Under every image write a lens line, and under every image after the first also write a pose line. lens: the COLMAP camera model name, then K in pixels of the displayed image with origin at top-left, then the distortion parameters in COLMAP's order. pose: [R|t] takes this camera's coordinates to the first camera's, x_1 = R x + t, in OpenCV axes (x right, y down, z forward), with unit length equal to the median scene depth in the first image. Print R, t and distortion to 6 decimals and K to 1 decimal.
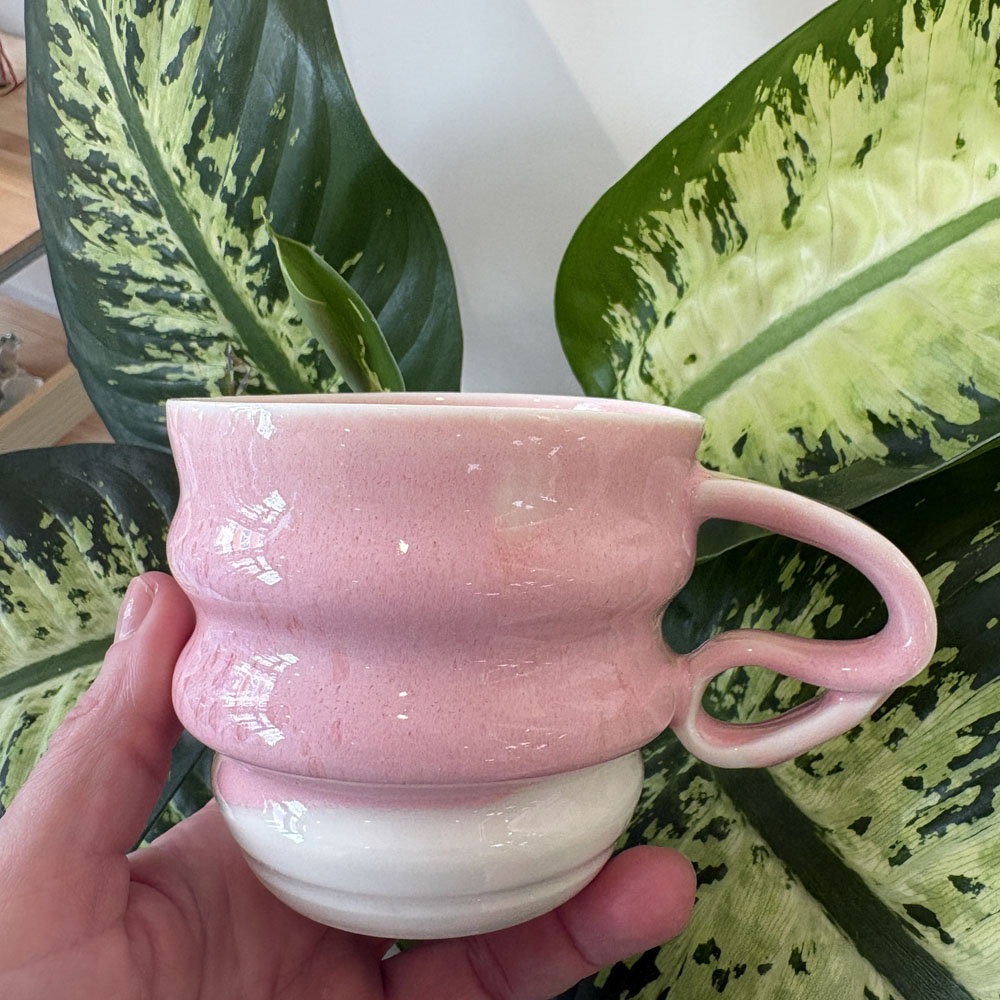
lens RADIAL K [[957.7, 0, 503.6], [0, 957.7, 424.7], [0, 0, 1]] dist [-0.011430, 0.007007]
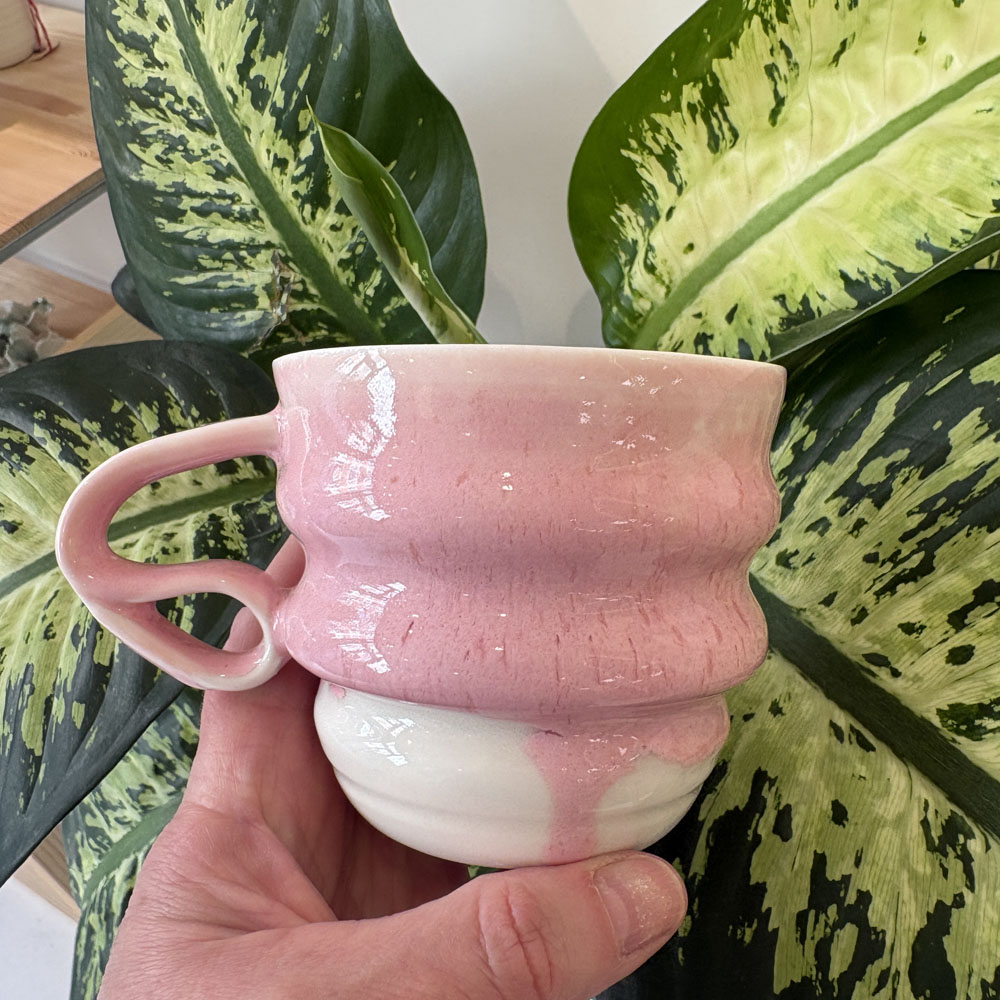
lens RADIAL K [[947.6, 0, 505.6], [0, 947.6, 429.4], [0, 0, 1]] dist [-0.000128, -0.014419]
pose [[0.999937, -0.006786, -0.008930, -0.012350], [0.006981, 0.999735, 0.021920, 0.116628], [0.008779, -0.021981, 0.999720, -0.121944]]
